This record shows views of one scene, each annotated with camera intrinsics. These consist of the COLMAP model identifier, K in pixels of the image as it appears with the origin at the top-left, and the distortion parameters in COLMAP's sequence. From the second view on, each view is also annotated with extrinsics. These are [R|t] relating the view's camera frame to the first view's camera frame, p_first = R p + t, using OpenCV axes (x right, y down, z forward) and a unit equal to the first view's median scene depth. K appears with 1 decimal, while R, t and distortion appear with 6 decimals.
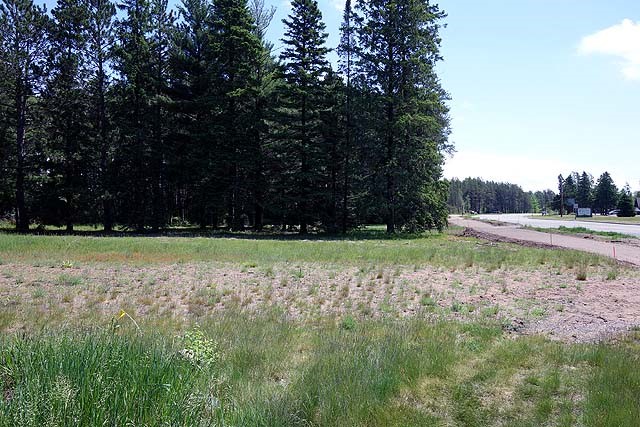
lens RADIAL K [[505.4, 0, 321.1], [0, 505.4, 215.1], [0, 0, 1]] dist [0.002131, -0.001744]
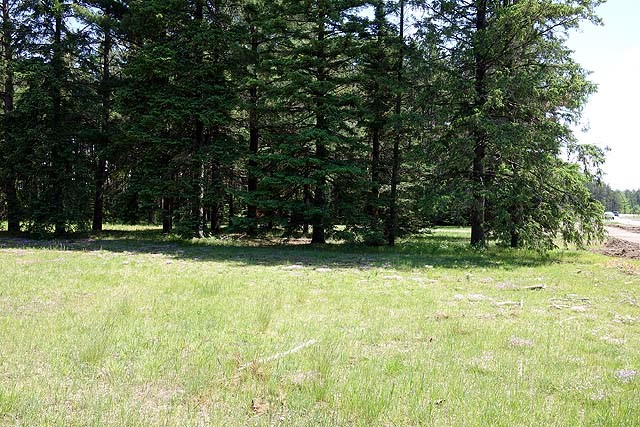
lens RADIAL K [[505.4, 0, 321.1], [0, 505.4, 215.1], [0, 0, 1]] dist [0.002131, -0.001744]
pose [[0.991592, 0.013143, -0.128737, 0.041613], [-0.012598, 0.999908, 0.005046, 0.001695], [0.128792, -0.003381, 0.991666, 0.451621]]
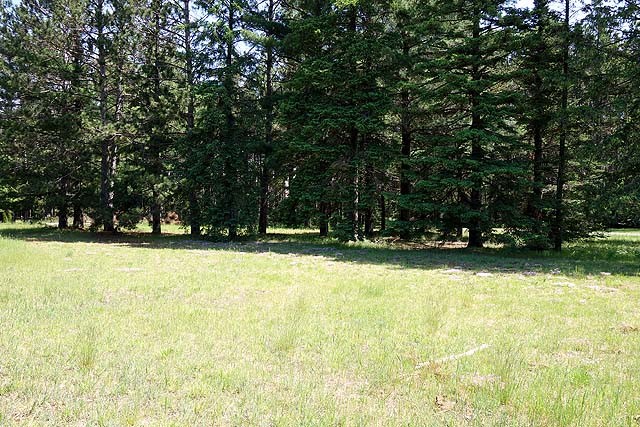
lens RADIAL K [[505.4, 0, 321.1], [0, 505.4, 215.1], [0, 0, 1]] dist [0.002131, -0.001744]
pose [[0.913080, 0.002350, -0.407774, 0.036812], [-0.002132, 0.999997, 0.000990, 0.001281], [0.407776, -0.000035, 0.913082, 0.443942]]
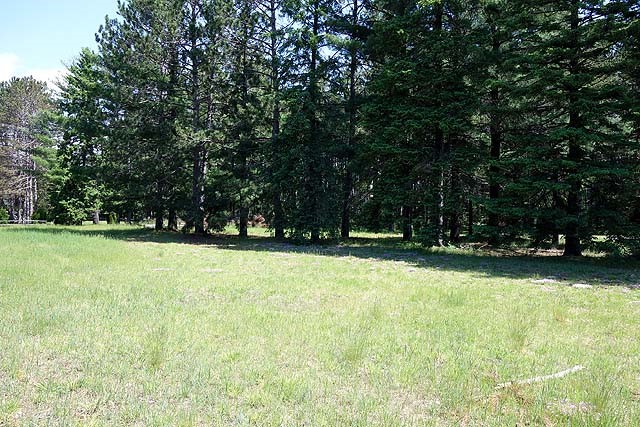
lens RADIAL K [[505.4, 0, 321.1], [0, 505.4, 215.1], [0, 0, 1]] dist [0.002131, -0.001744]
pose [[0.831684, 0.005223, -0.555225, 0.037497], [-0.010187, 0.999931, -0.005854, 0.001451], [0.555156, 0.010525, 0.831679, 0.451588]]
